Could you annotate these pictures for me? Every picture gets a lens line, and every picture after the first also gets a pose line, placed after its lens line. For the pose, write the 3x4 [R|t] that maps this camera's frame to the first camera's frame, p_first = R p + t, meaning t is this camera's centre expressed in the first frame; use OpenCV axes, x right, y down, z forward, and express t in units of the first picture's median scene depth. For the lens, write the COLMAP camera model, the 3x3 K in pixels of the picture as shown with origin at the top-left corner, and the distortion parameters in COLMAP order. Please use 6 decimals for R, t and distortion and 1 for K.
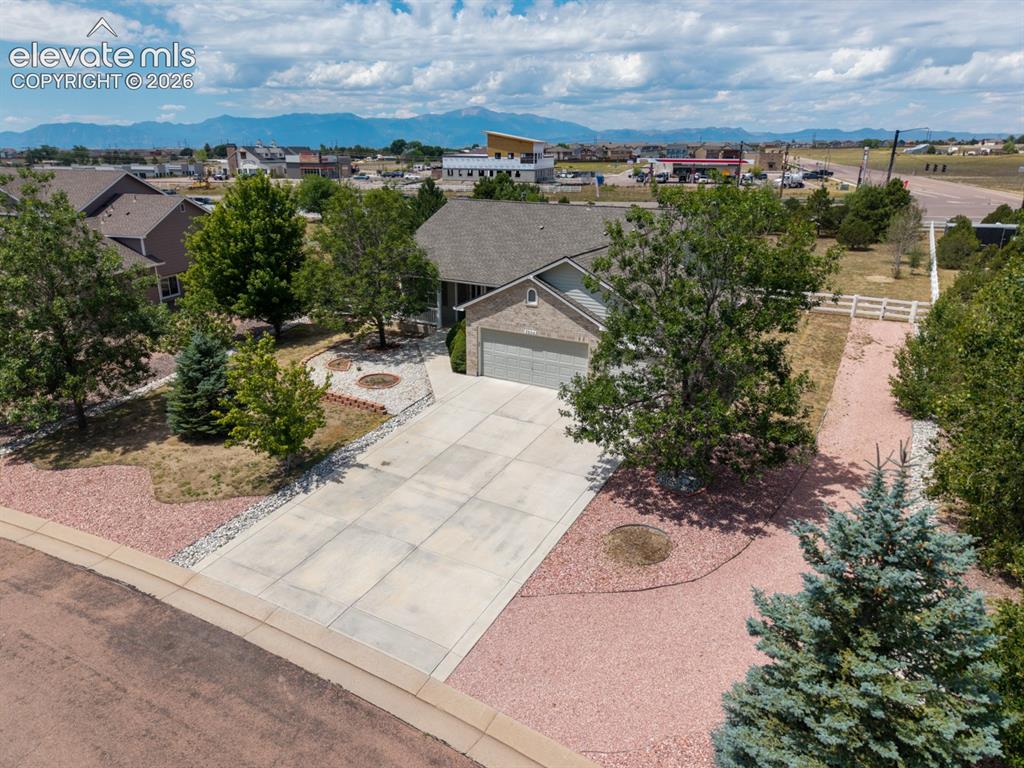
lens RADIAL K [[677.1, 0, 515.0], [0, 677.1, 406.8], [0, 0, 1]] dist [0.051184, -0.050800]
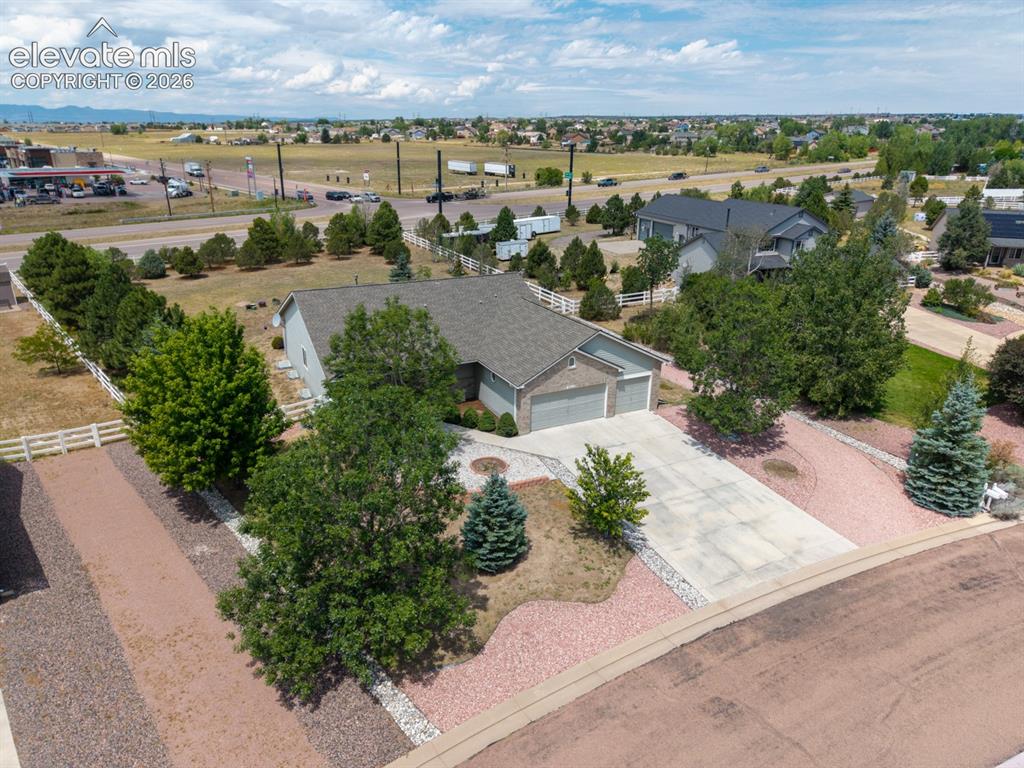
lens RADIAL K [[677.1, 0, 515.0], [0, 677.1, 406.8], [0, 0, 1]] dist [0.051184, -0.050800]
pose [[0.535117, -0.311141, 0.785392, -1.301044], [0.285015, 0.941686, 0.178867, -0.404476], [-0.795246, 0.128134, 0.592592, 0.323801]]
